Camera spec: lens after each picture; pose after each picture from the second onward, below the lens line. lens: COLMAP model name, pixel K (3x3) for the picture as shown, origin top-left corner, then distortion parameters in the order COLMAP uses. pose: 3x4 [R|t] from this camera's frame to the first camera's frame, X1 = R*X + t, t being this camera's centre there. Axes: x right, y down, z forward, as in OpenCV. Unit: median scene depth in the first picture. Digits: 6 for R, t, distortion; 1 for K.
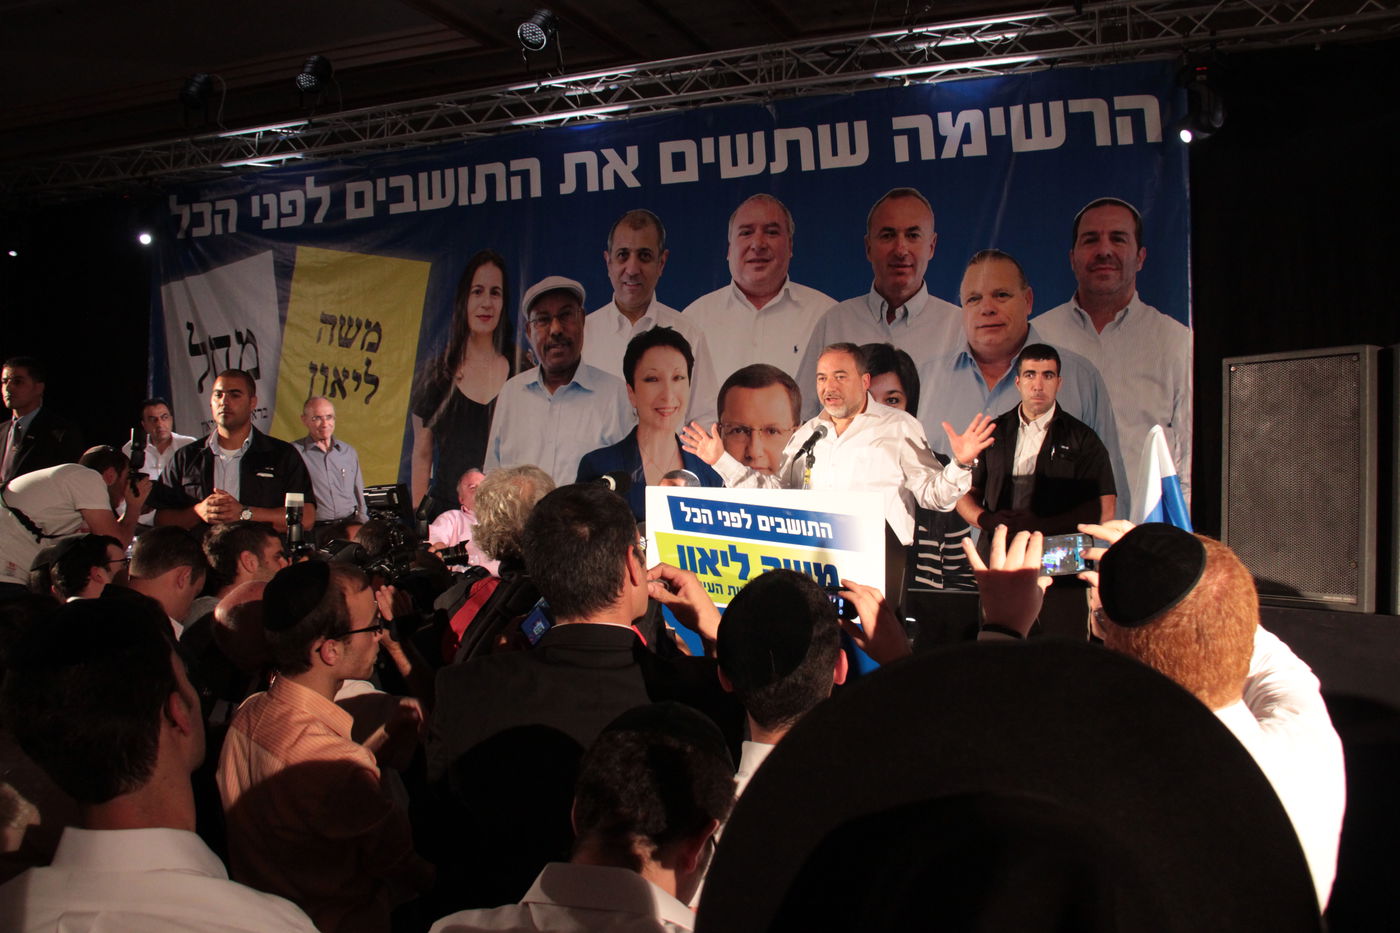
lens RADIAL K [[1149.8, 0, 728.0], [0, 1149.8, 471.5], [0, 0, 1]] dist [-0.194074, 0.156419]
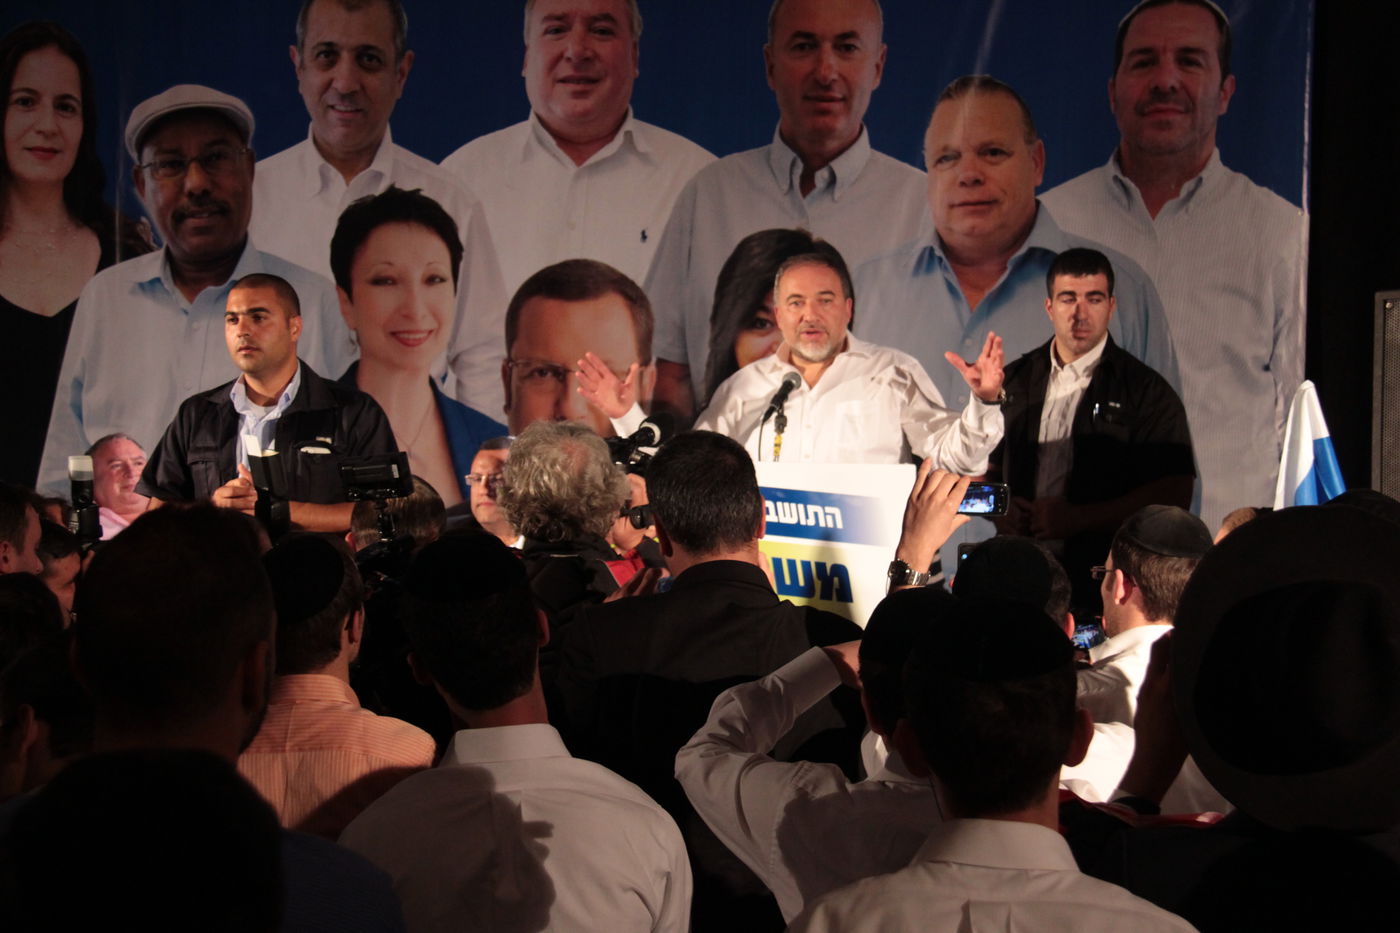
lens RADIAL K [[2542.2, 0, 732.9], [0, 2542.2, 465.2], [0, 0, 1]] dist [0.230696, 1.342134]
pose [[0.980724, 0.000486, 0.195397, -0.152964], [-0.001497, 0.999986, 0.005029, 0.005255], [-0.195392, -0.005224, 0.980711, -0.299922]]
